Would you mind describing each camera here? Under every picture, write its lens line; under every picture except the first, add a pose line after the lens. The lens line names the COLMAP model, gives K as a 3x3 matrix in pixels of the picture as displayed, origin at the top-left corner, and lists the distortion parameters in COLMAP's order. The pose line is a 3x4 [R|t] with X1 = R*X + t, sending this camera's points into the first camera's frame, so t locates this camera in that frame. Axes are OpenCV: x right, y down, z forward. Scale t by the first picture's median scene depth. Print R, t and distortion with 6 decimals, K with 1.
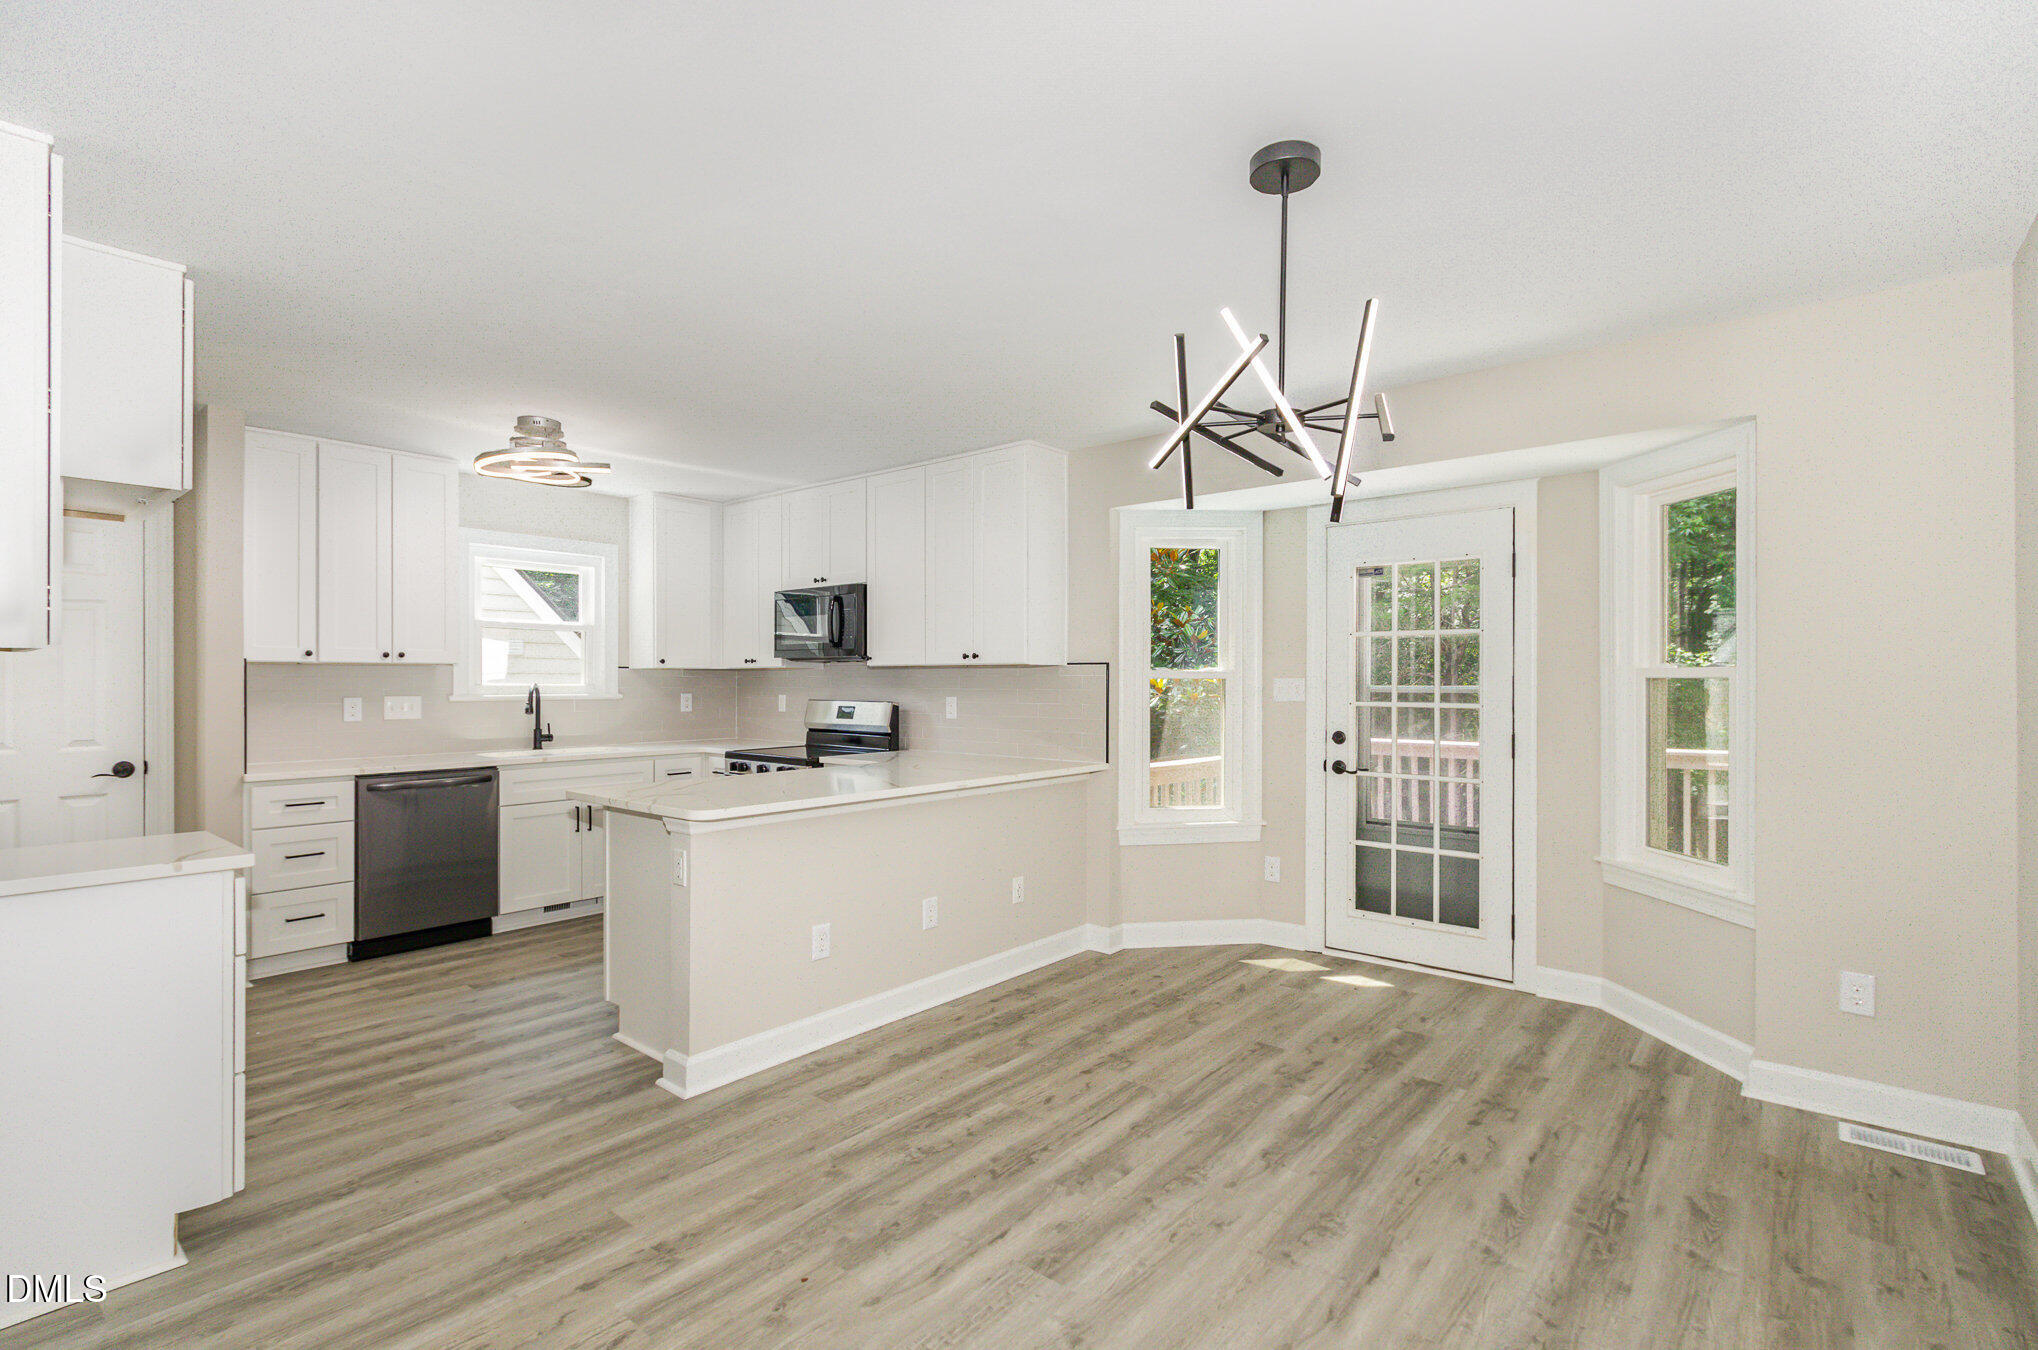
lens RADIAL K [[938.9, 0, 1016.5], [0, 938.9, 683.5], [0, 0, 1]] dist [0.002699, 0.000055]
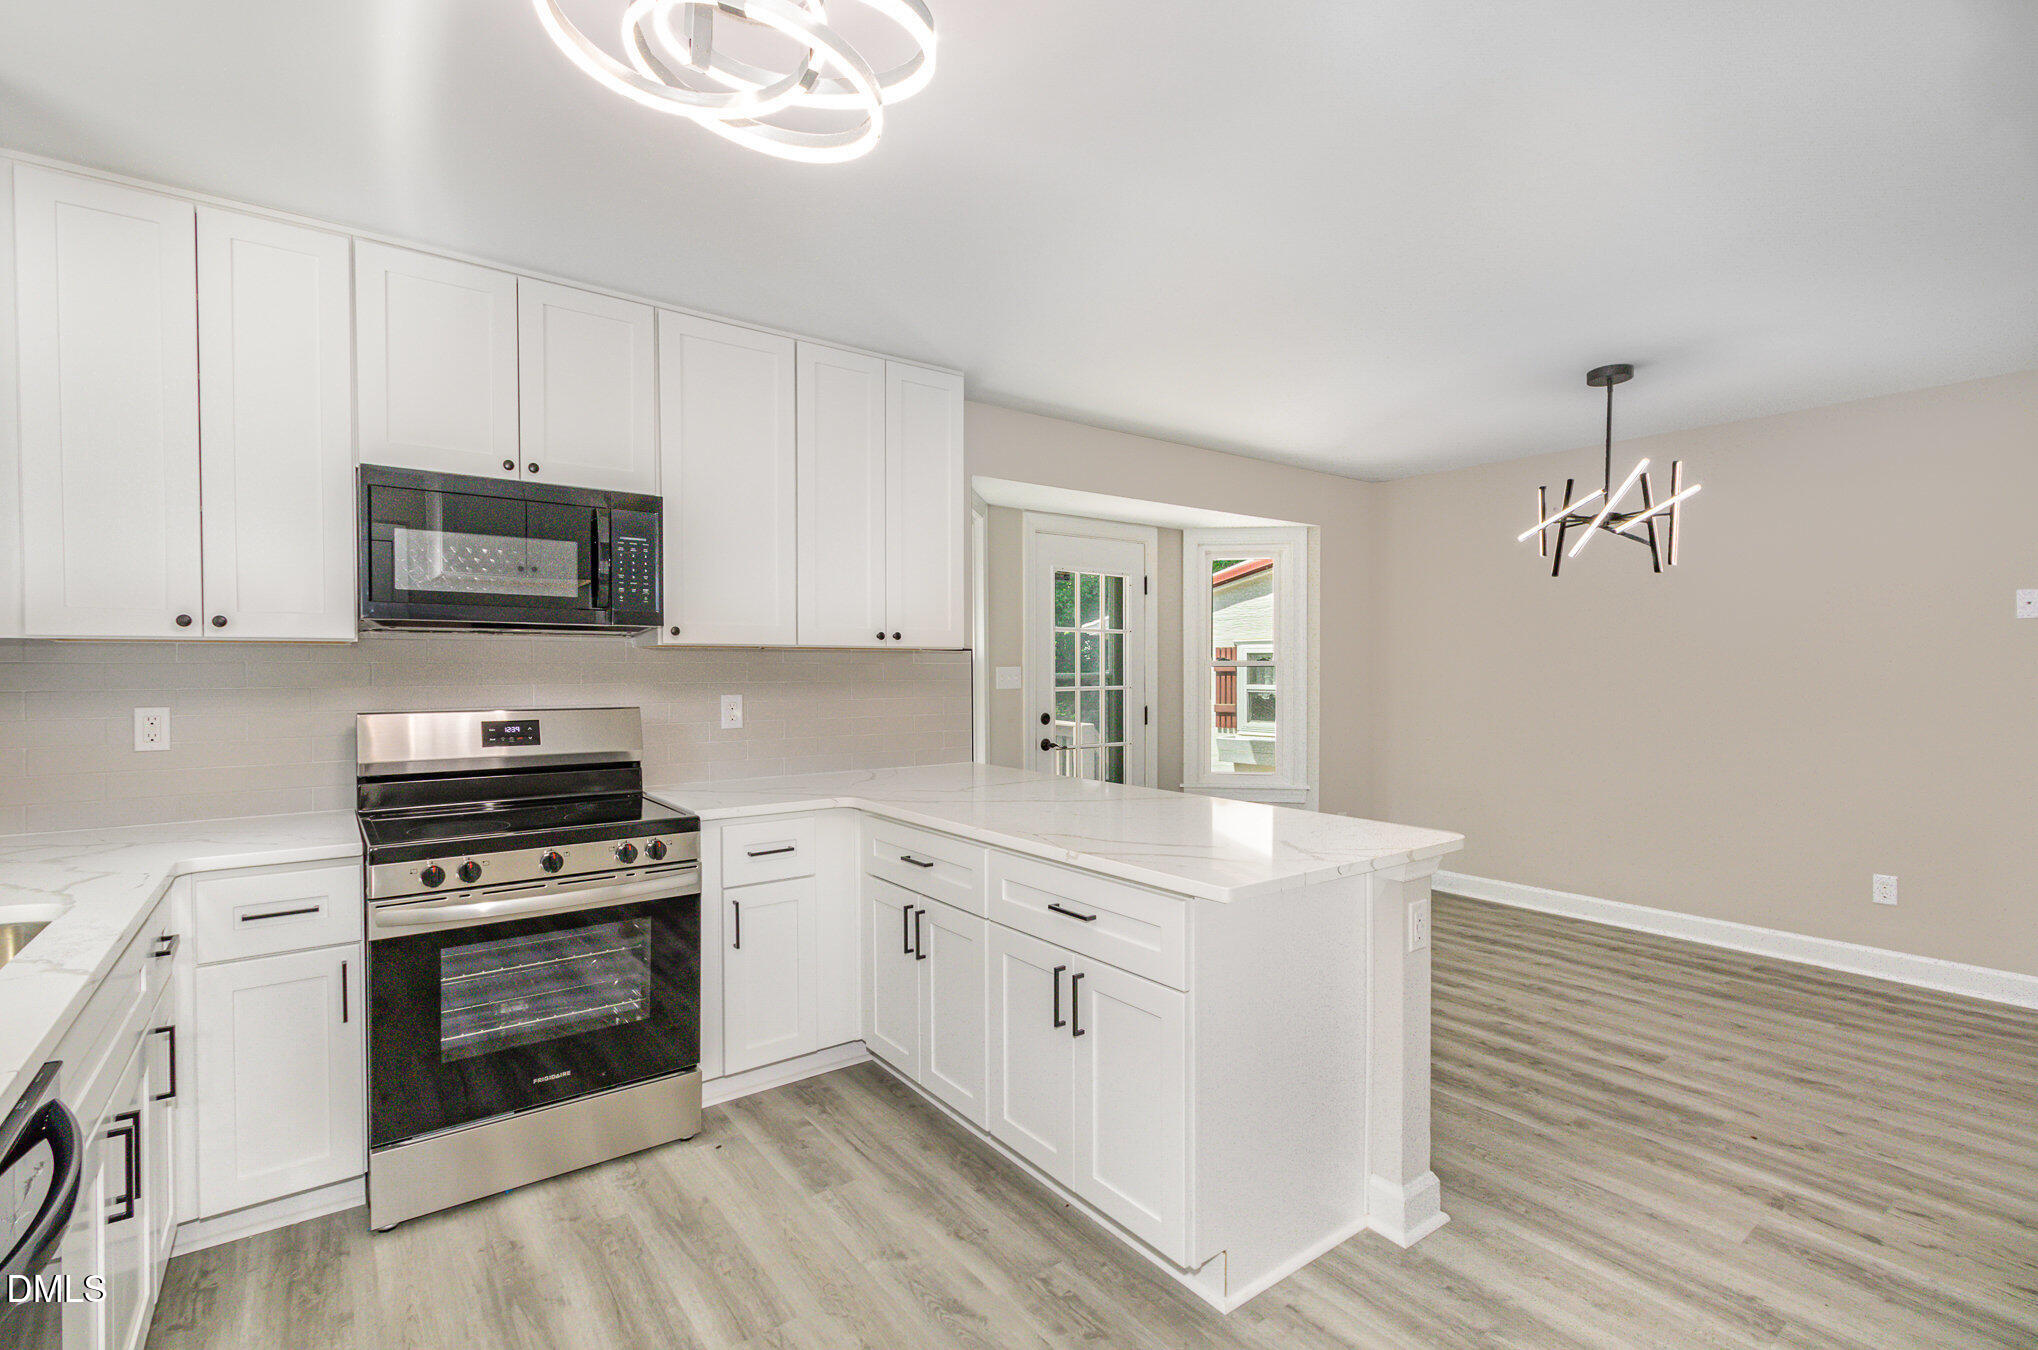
lens RADIAL K [[938.9, 0, 1027.6], [0, 938.9, 668.3], [0, 0, 1]] dist [0.002699, 0.000055]
pose [[0.217224, 0.000513, 0.976122, -0.825388], [0.007148, 0.999972, -0.002117, -0.001789], [-0.976096, 0.007438, 0.217215, 0.823540]]
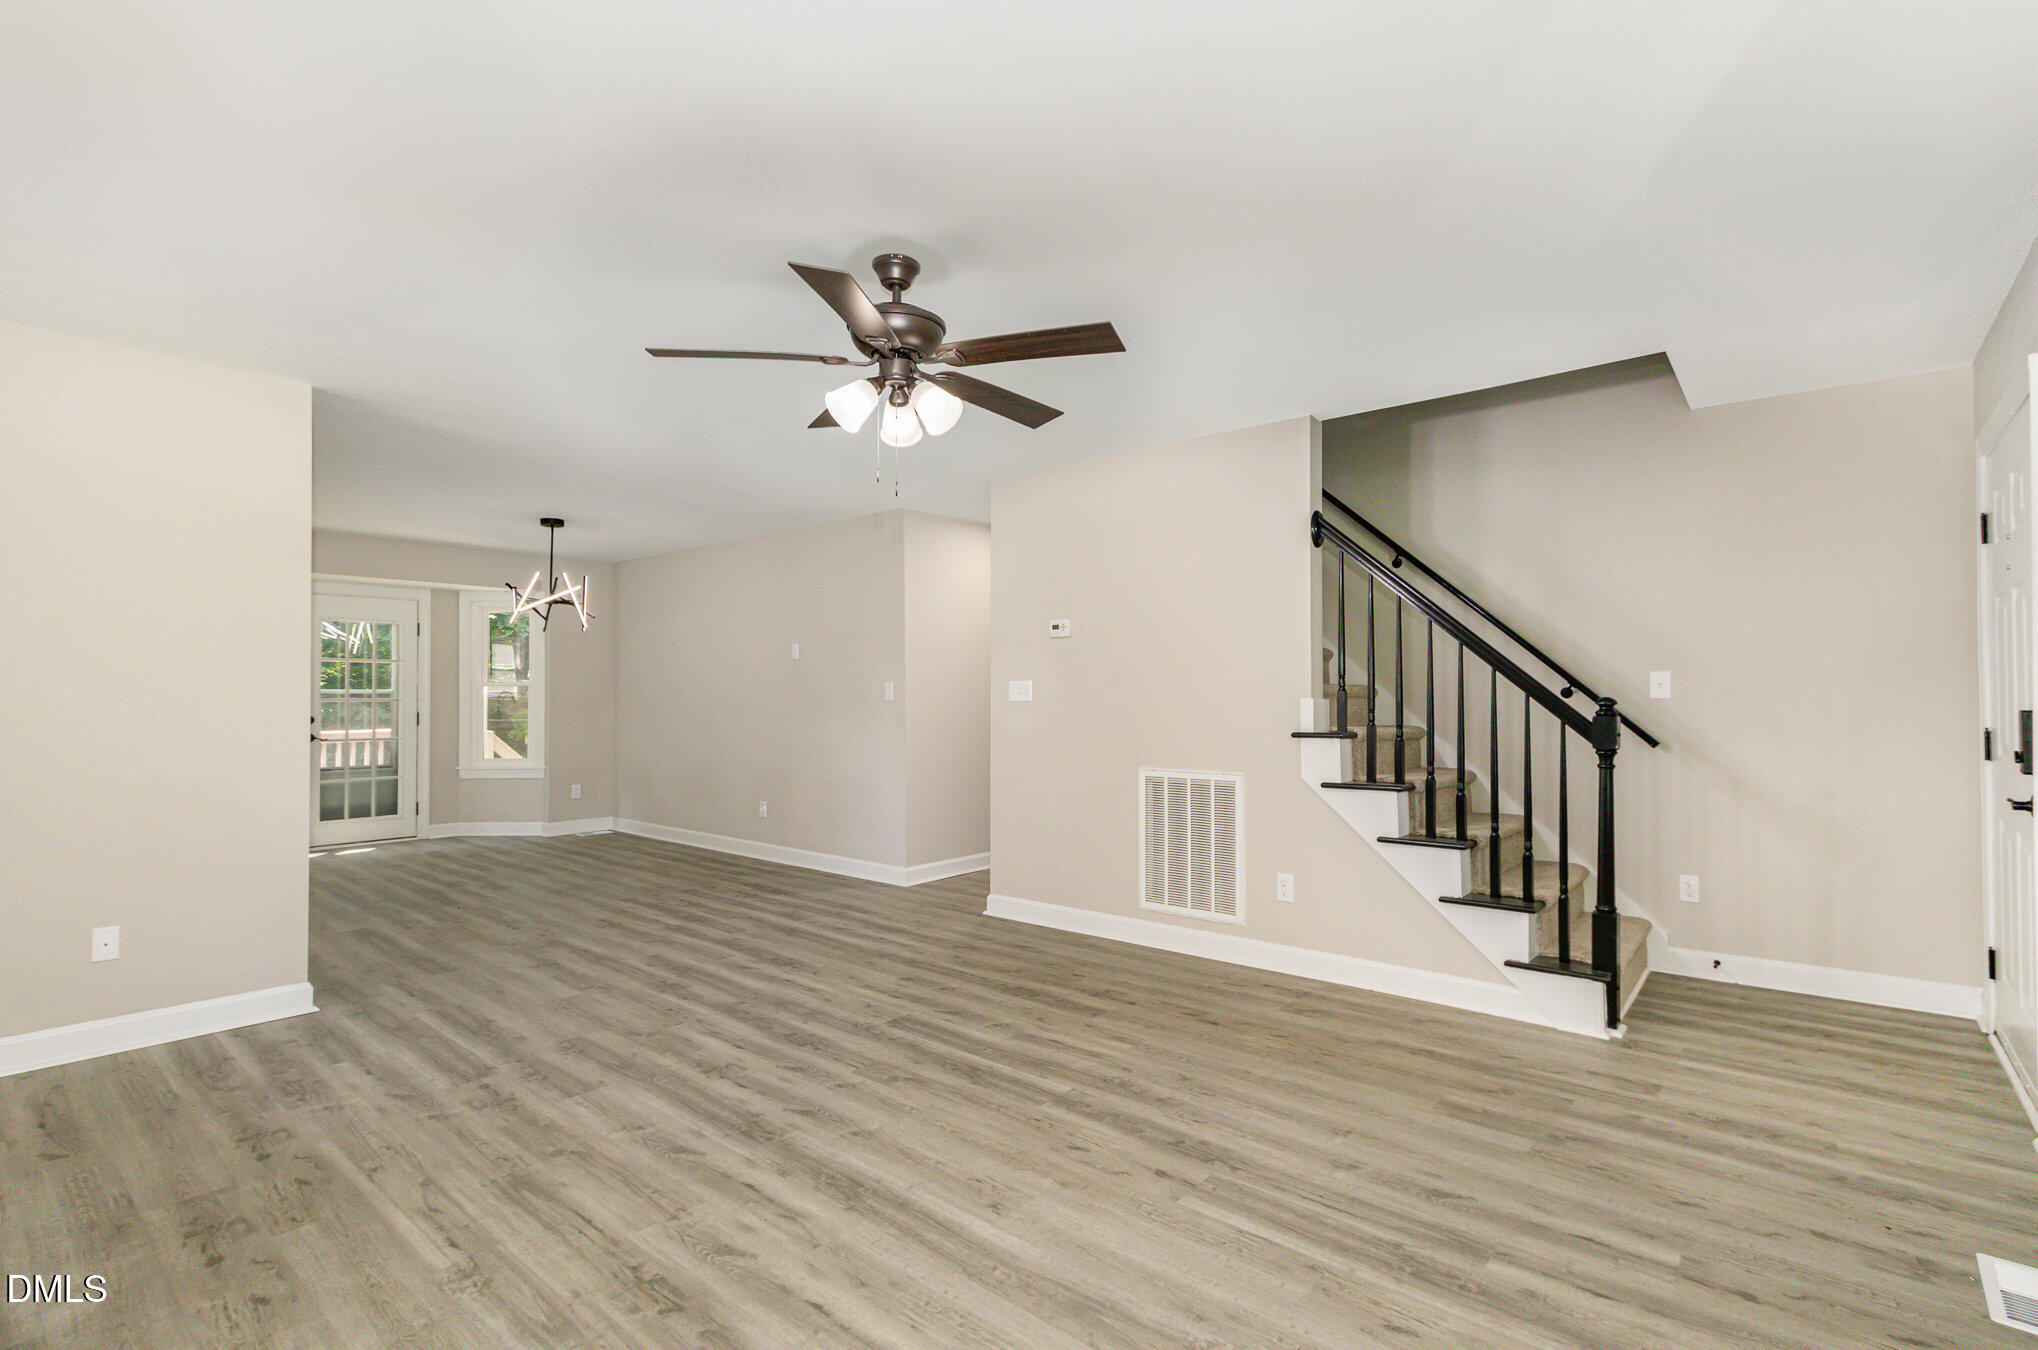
lens RADIAL K [[938.9, 0, 1029.9], [0, 938.9, 680.3], [0, 0, 1]] dist [0.002699, 0.000055]
pose [[0.002434, 0.016620, 0.999859, -1.422442], [0.006044, 0.999843, -0.016634, 0.022440], [-0.999979, 0.006084, 0.002334, -0.307224]]
